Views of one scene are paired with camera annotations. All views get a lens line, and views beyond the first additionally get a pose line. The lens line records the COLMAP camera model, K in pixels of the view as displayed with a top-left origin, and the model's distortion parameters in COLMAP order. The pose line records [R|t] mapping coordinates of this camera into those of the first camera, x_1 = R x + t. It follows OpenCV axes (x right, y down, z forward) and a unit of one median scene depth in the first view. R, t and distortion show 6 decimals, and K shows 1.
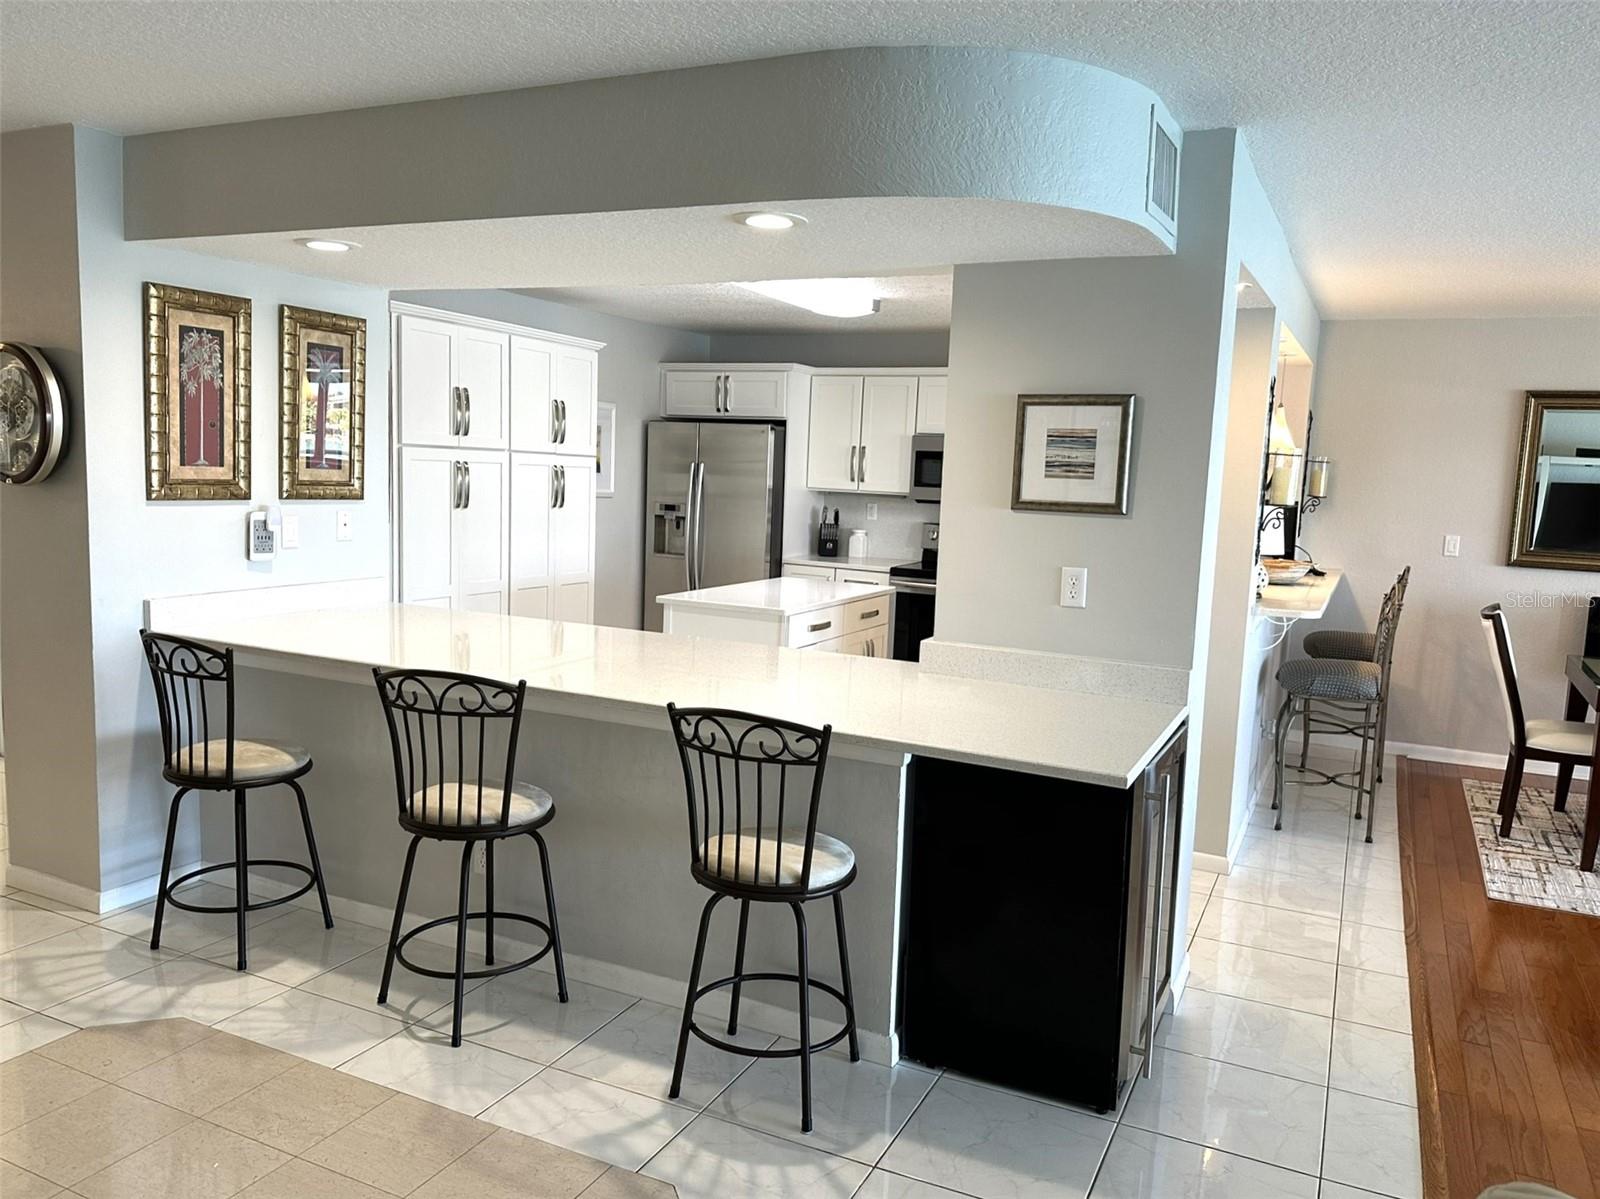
lens RADIAL K [[1174.8, 0, 801.5], [0, 1174.8, 614.6], [0, 0, 1]] dist [0.109380, -0.165890]
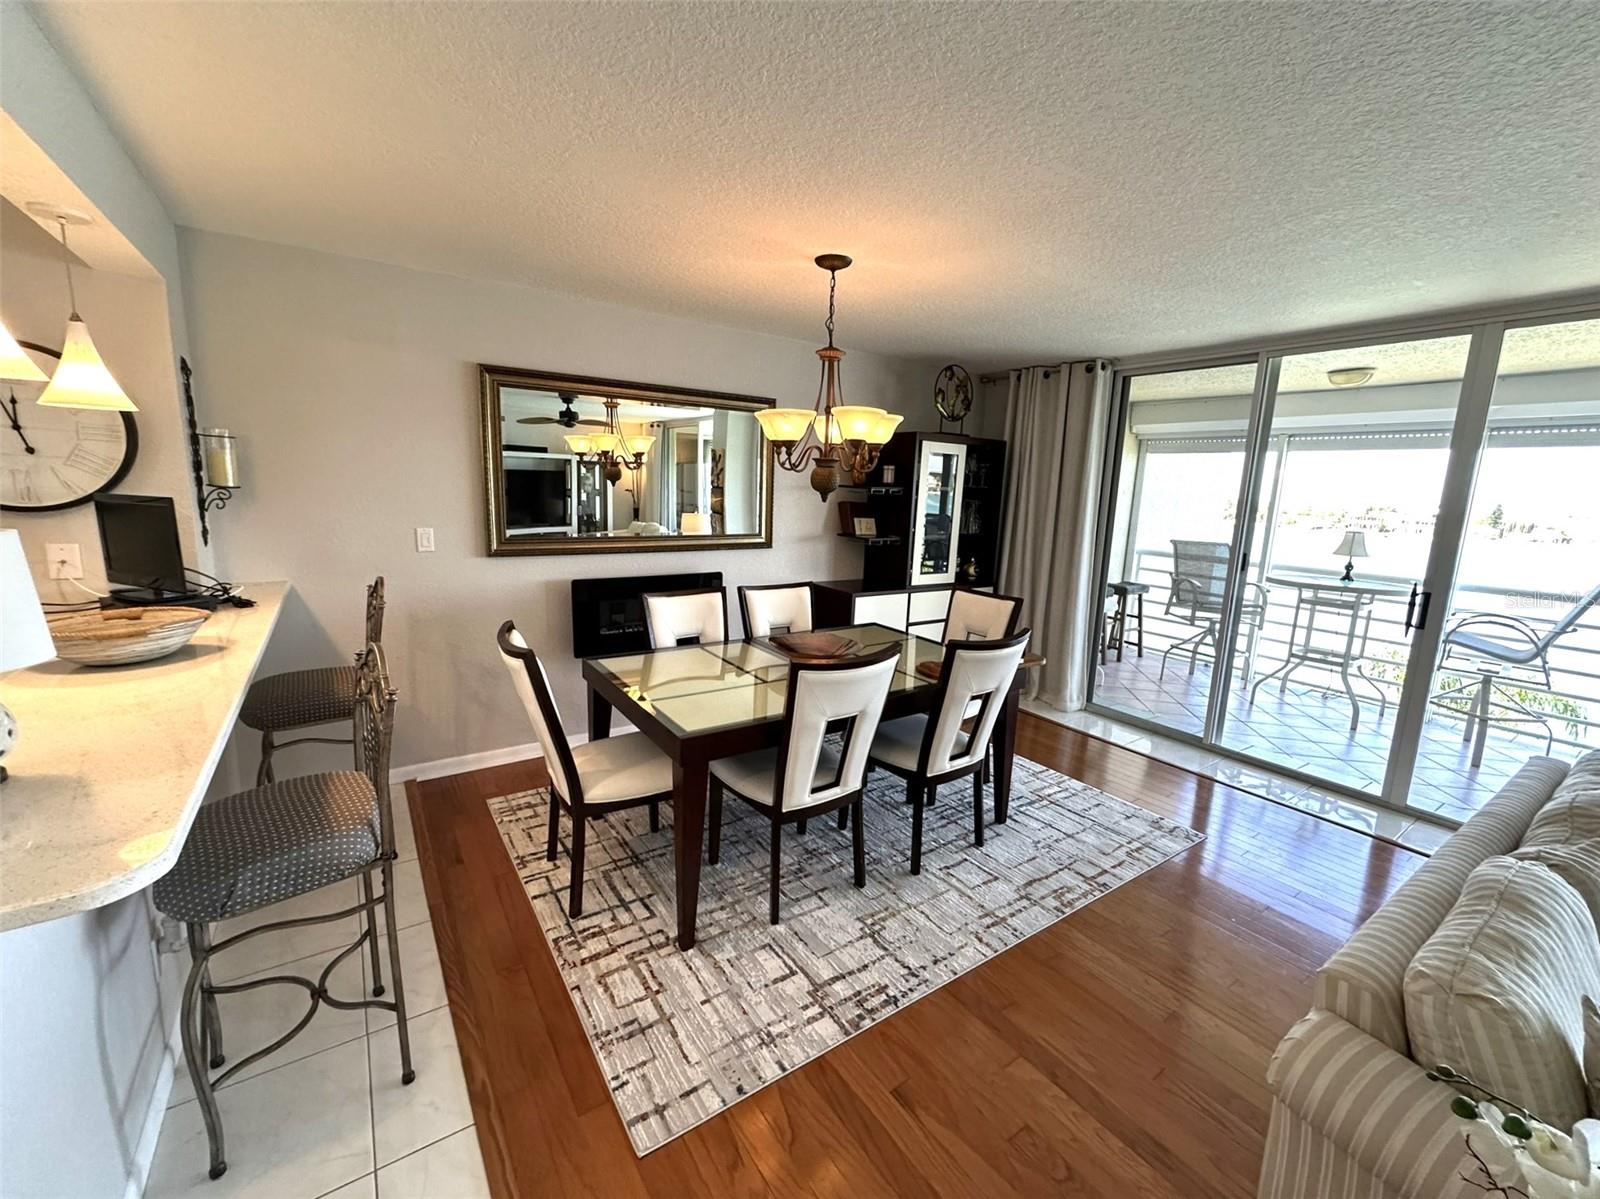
lens RADIAL K [[653.4, 0, 802.6], [0, 653.4, 599.3], [0, 0, 1]] dist [-0.003254, -0.000017]
pose [[0.488174, -0.172274, 0.855575, 0.296692], [0.094586, 0.984994, 0.144364, -0.064994], [-0.867606, 0.010451, 0.497143, 0.591799]]
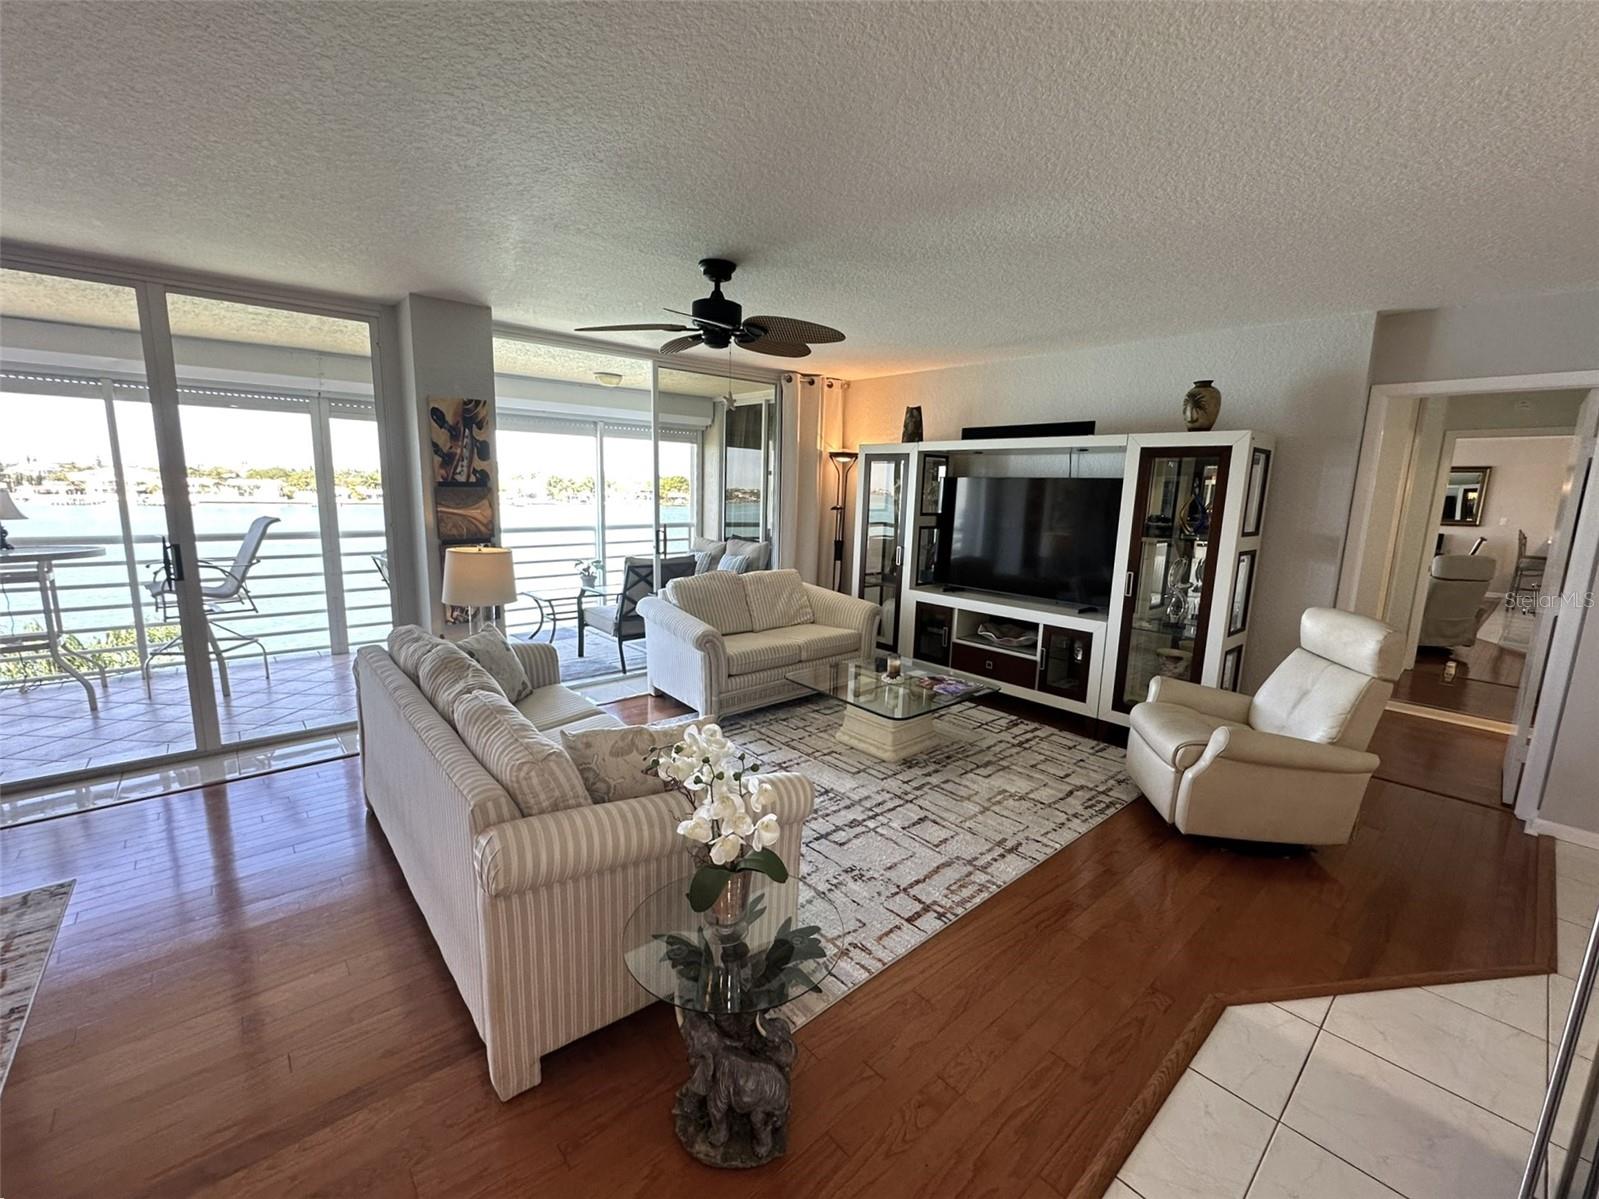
lens RADIAL K [[668.9, 0, 804.4], [0, 668.9, 598.4], [0, 0, 1]] dist [-0.003021, -0.000307]
pose [[-0.922422, -0.128240, 0.364270, 0.306906], [-0.015392, 0.954714, 0.297126, -0.076461], [-0.385878, 0.268469, -0.882623, 0.718534]]
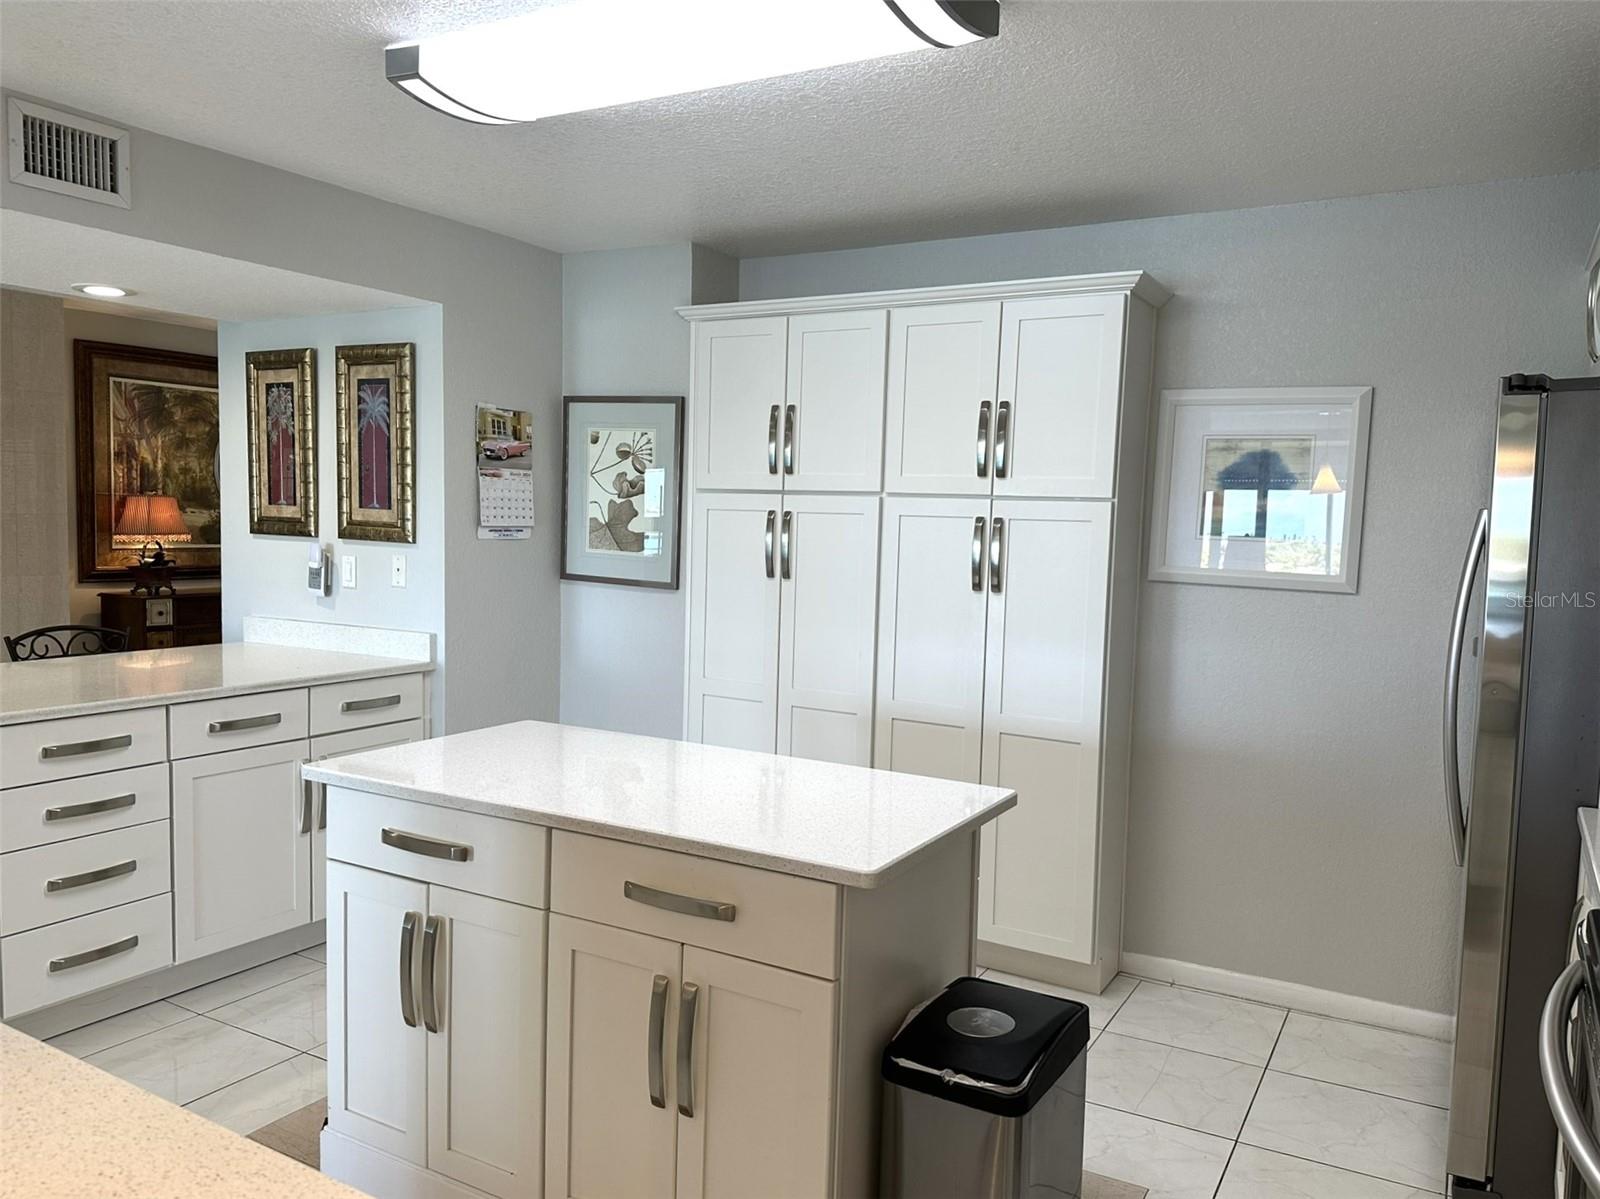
lens RADIAL K [[1108.4, 0, 803.3], [0, 1108.4, 607.6], [0, 0, 1]] dist [0.165745, -0.284576]
pose [[-0.047285, 0.040781, -0.998049, 0.374111], [-0.155358, 0.986707, 0.047678, -0.107303], [0.986726, 0.157309, -0.040321, 1.060514]]
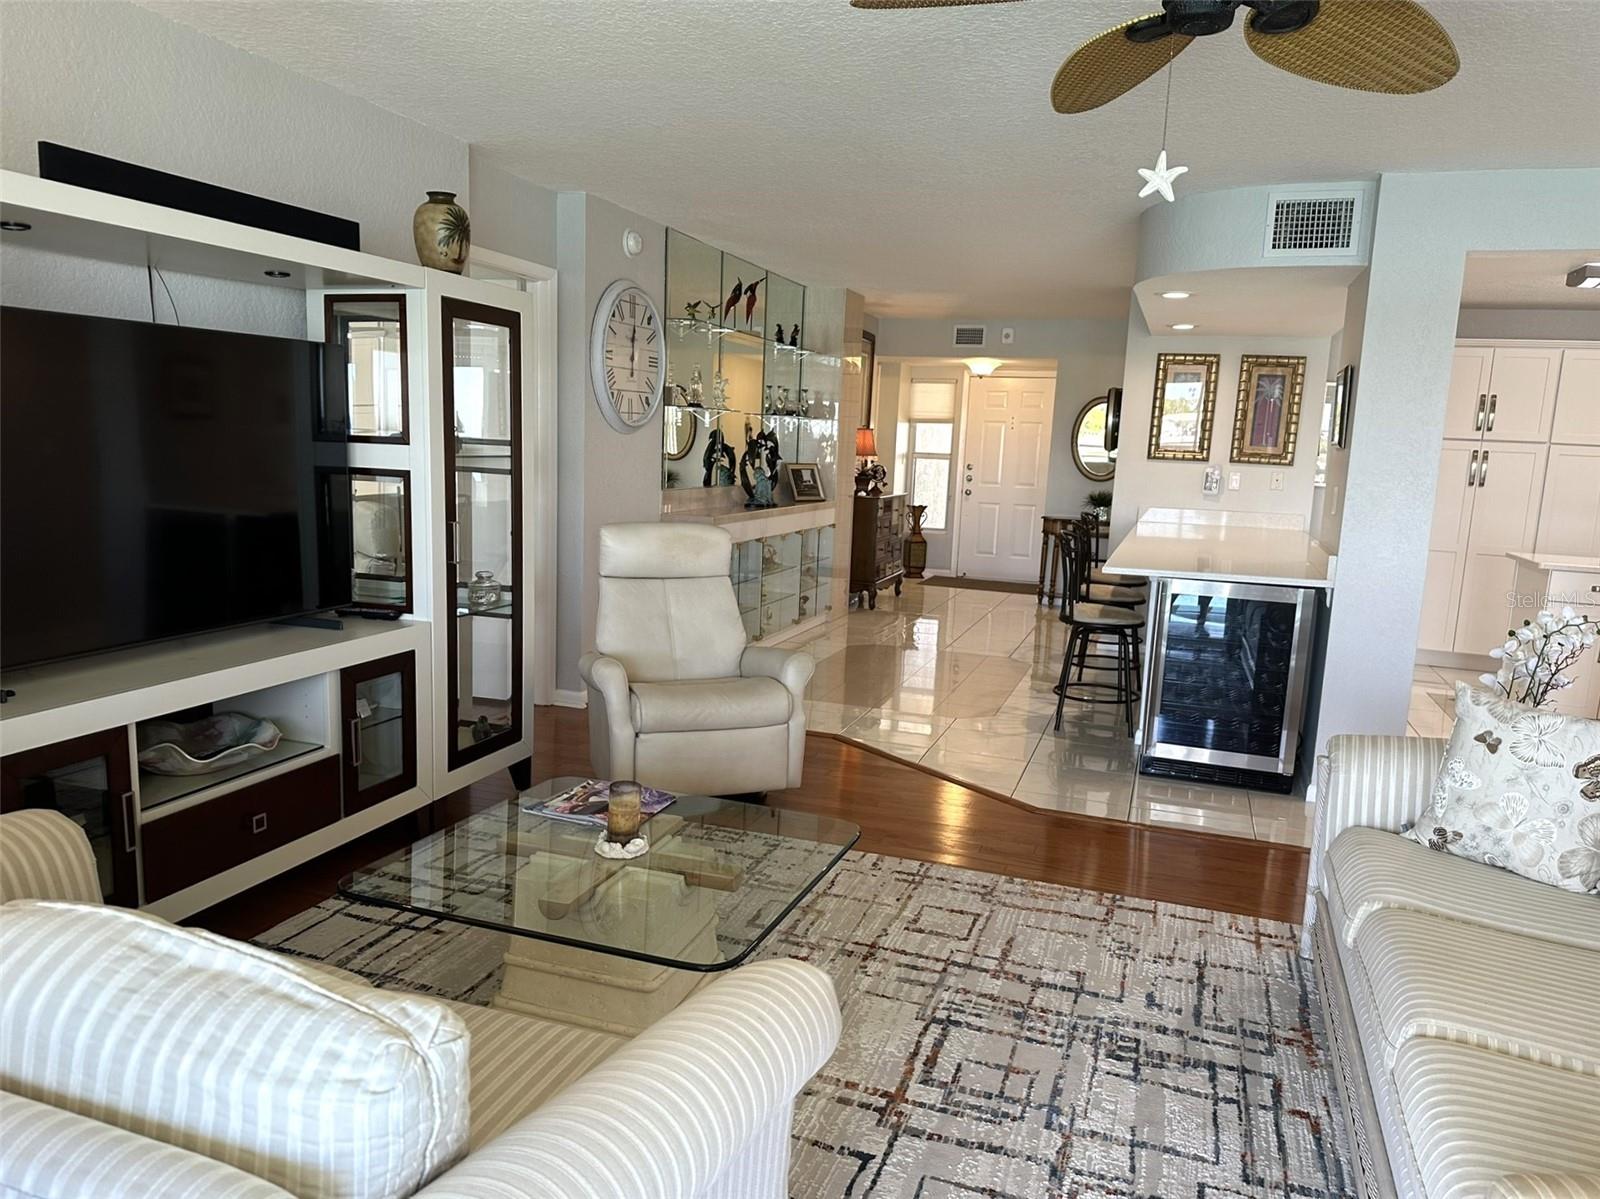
lens RADIAL K [[1140.1, 0, 791.6], [0, 1140.1, 598.8], [0, 0, 1]] dist [0.104040, -0.172336]
pose [[0.117544, 0.109197, -0.987046, 0.916645], [-0.165958, 0.982119, 0.088888, 0.045637], [0.979102, 0.153360, 0.133564, 0.107000]]
